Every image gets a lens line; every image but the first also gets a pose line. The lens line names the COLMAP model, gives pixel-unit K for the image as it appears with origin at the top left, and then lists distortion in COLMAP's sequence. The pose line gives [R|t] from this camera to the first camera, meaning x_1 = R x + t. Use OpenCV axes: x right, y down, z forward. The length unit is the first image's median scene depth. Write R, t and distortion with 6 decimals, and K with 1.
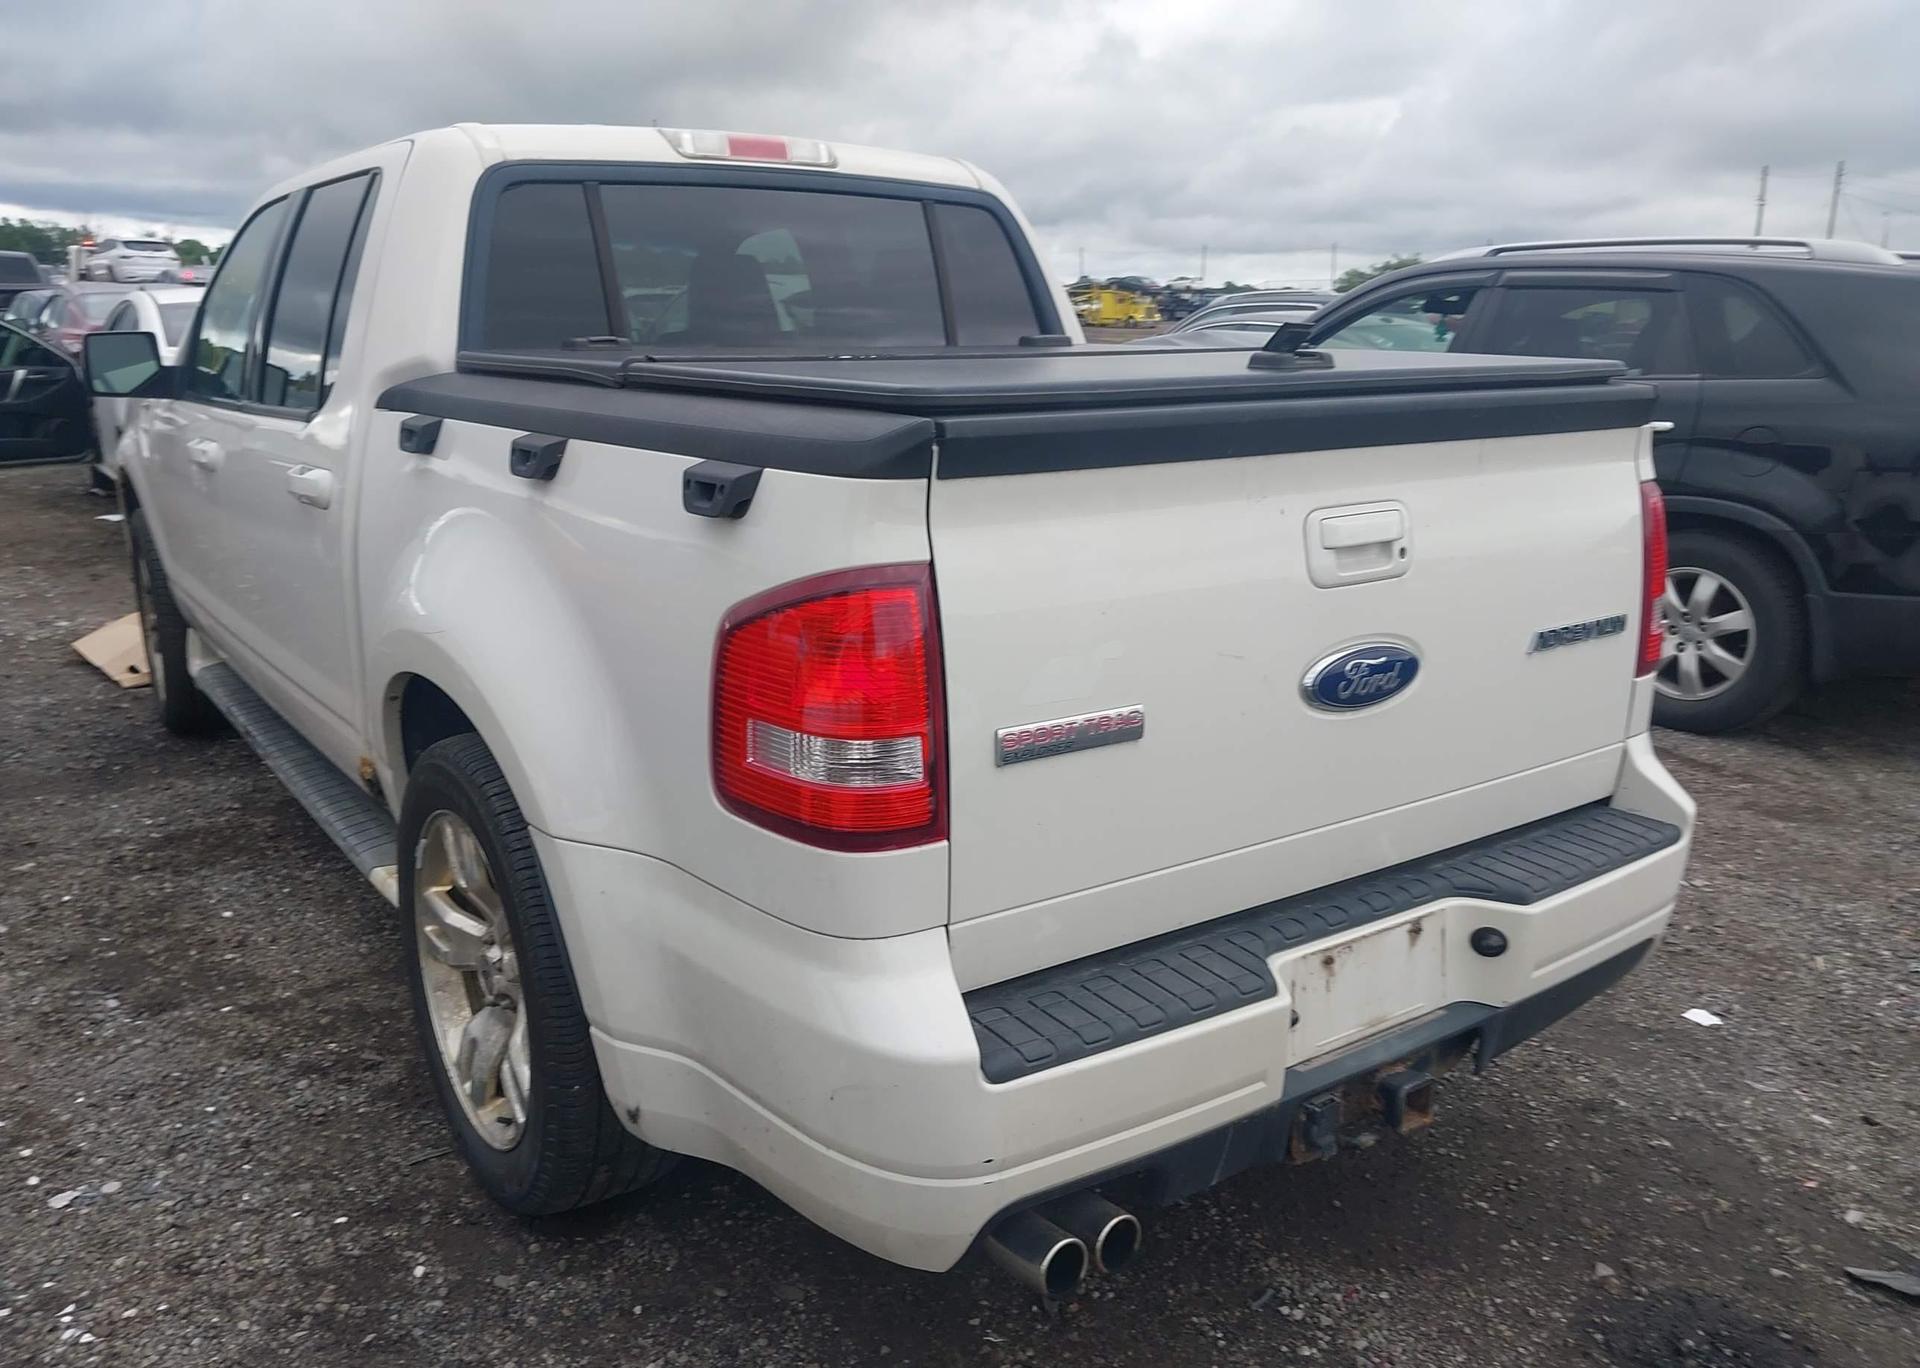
lens RADIAL K [[1681.0, 0, 960.0], [0, 1681.0, 684.0], [0, 0, 1]] dist [0.026424, -0.076887]
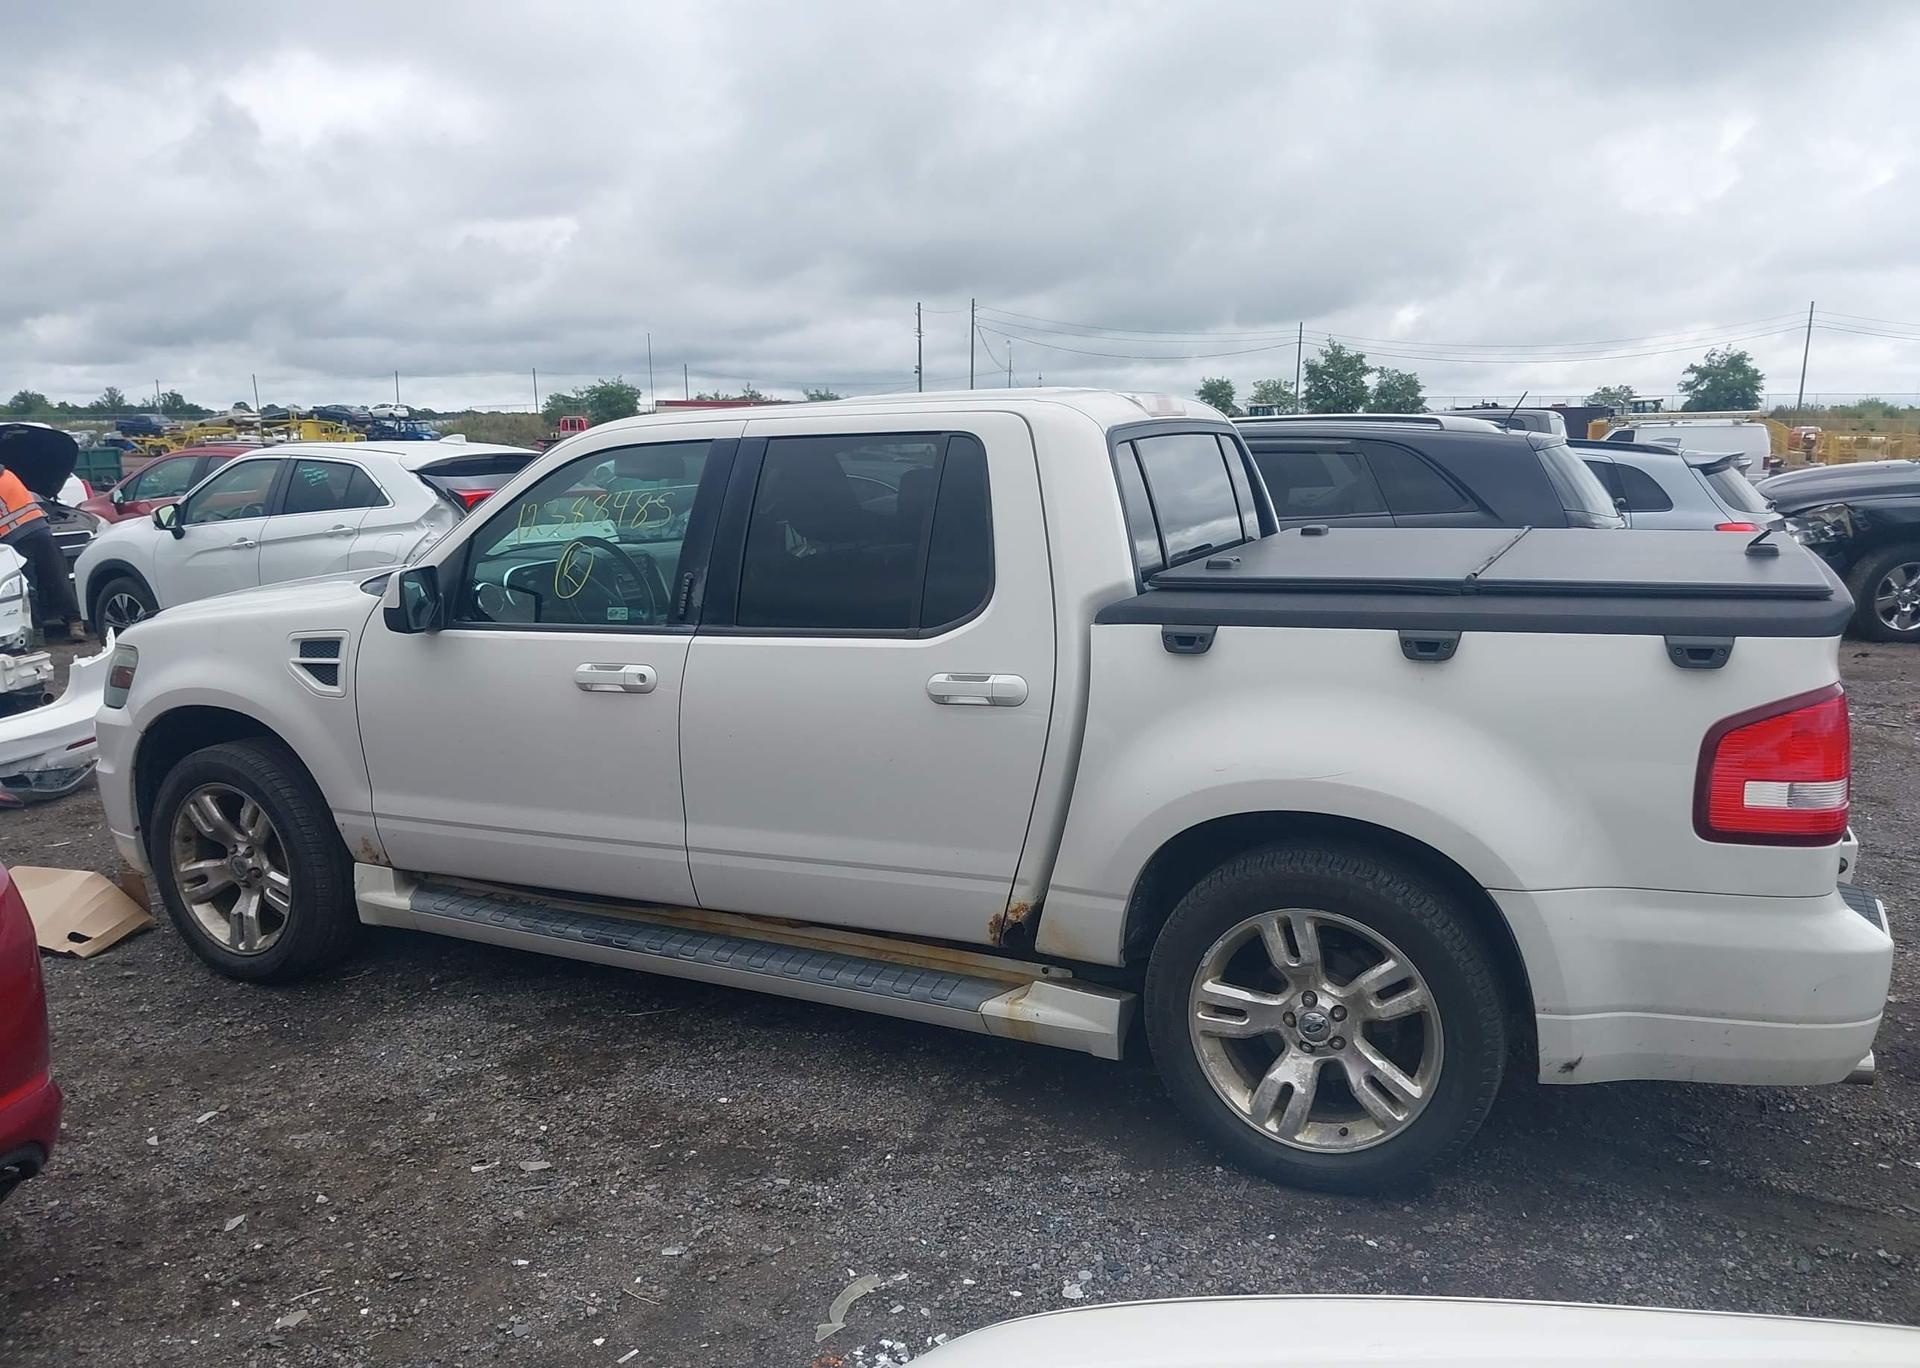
lens RADIAL K [[1961.0, 0, 841.8], [0, 1961.0, 687.6], [0, 0, 1]] dist [0.182846, -0.656016]
pose [[0.853384, -0.100895, 0.511426, -1.316493], [0.139142, 0.989583, -0.036951, -0.086915], [-0.502370, 0.102695, 0.858533, -0.198046]]
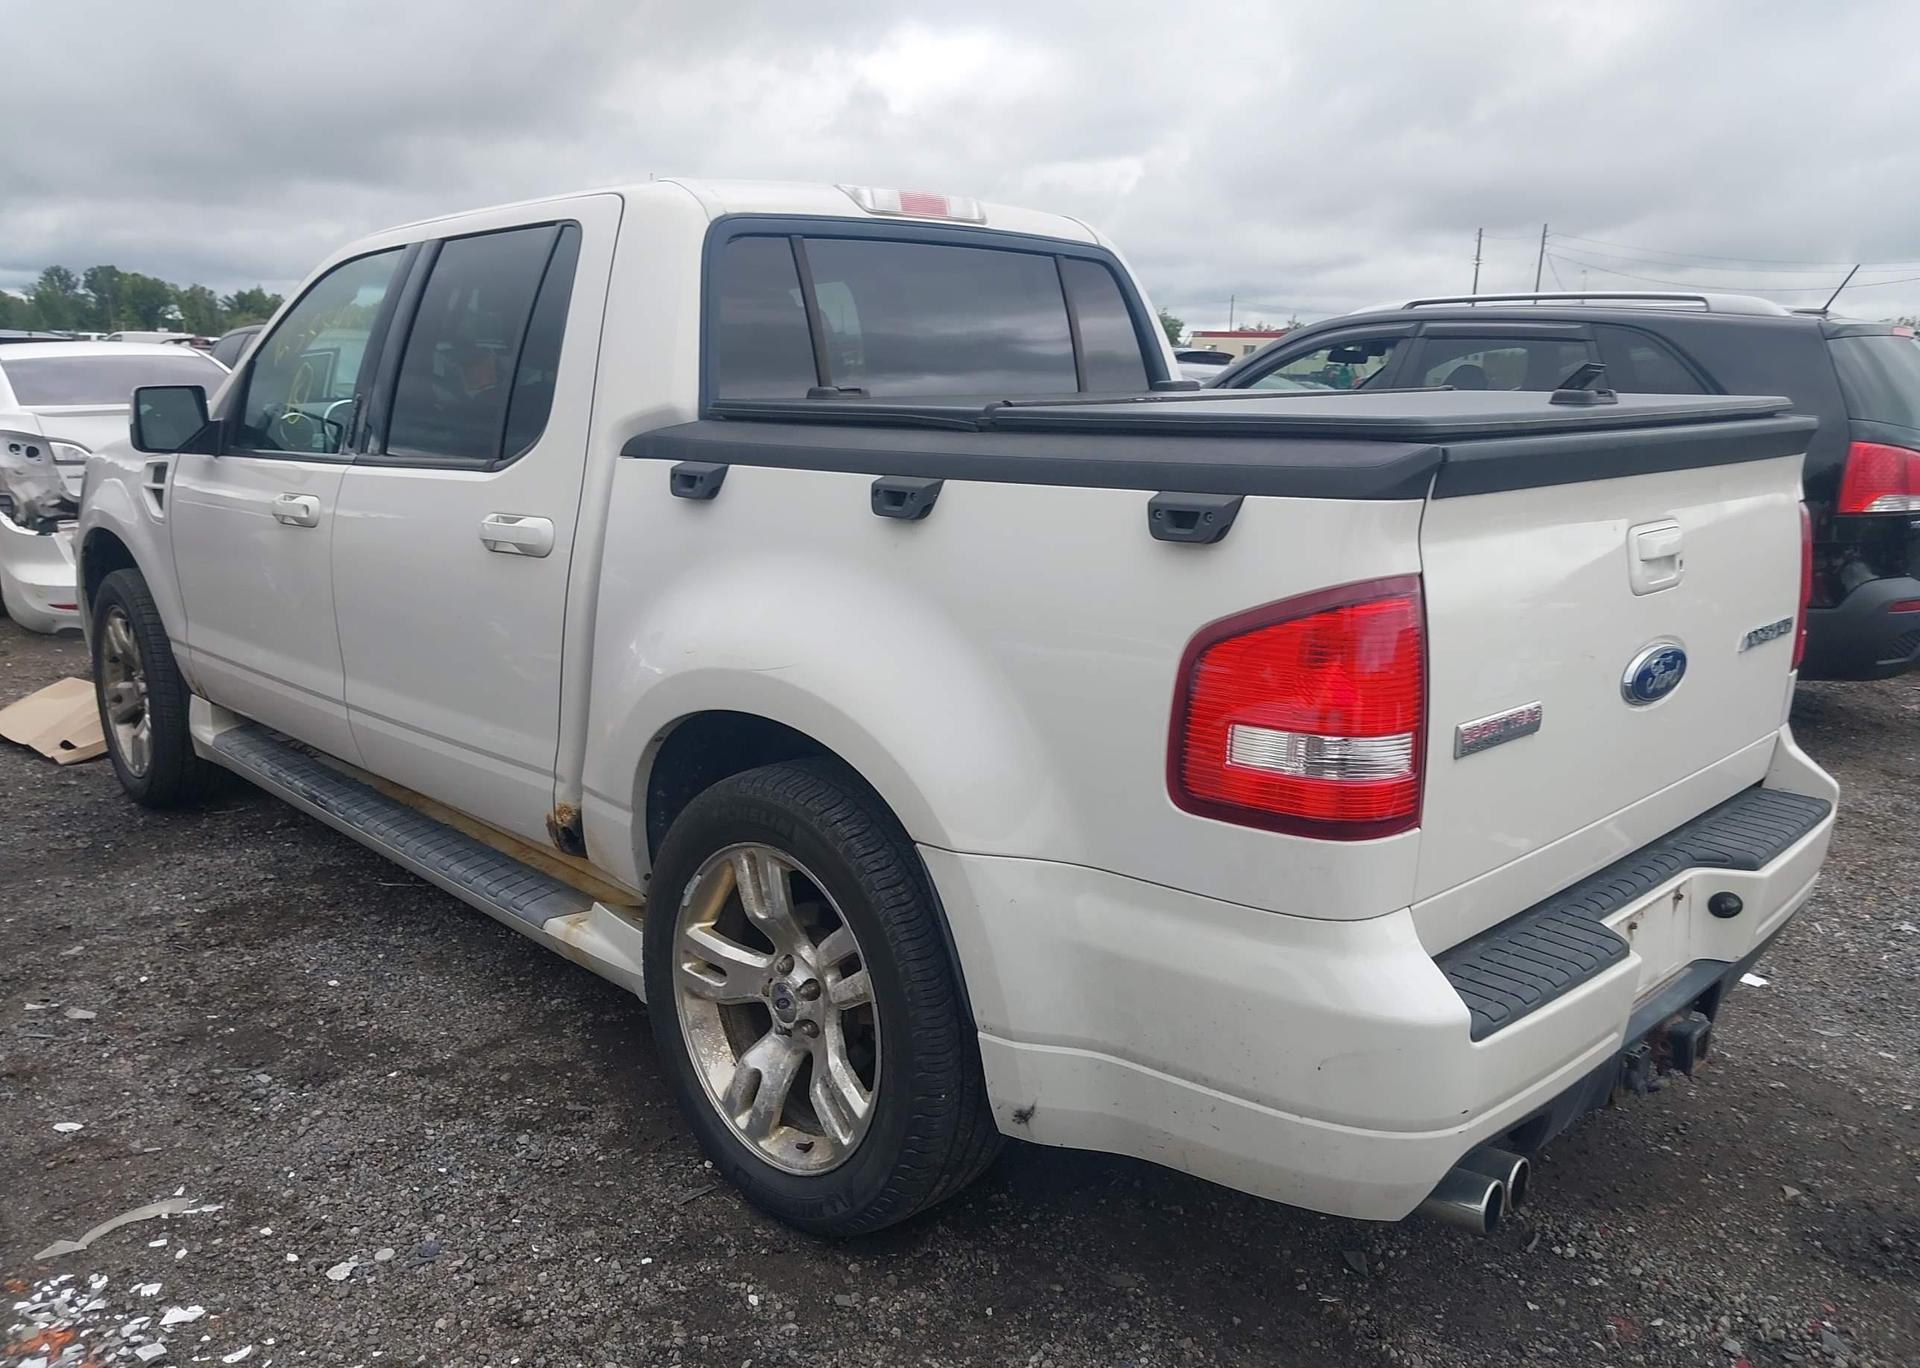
lens RADIAL K [[1708.7, 0, 960.0], [0, 1708.7, 684.0], [0, 0, 1]] dist [0.046933, -0.137596]
pose [[0.982111, -0.036613, 0.184709, -0.341808], [0.042728, 0.998659, -0.029234, 0.013378], [-0.183391, 0.036603, 0.982358, -0.044352]]
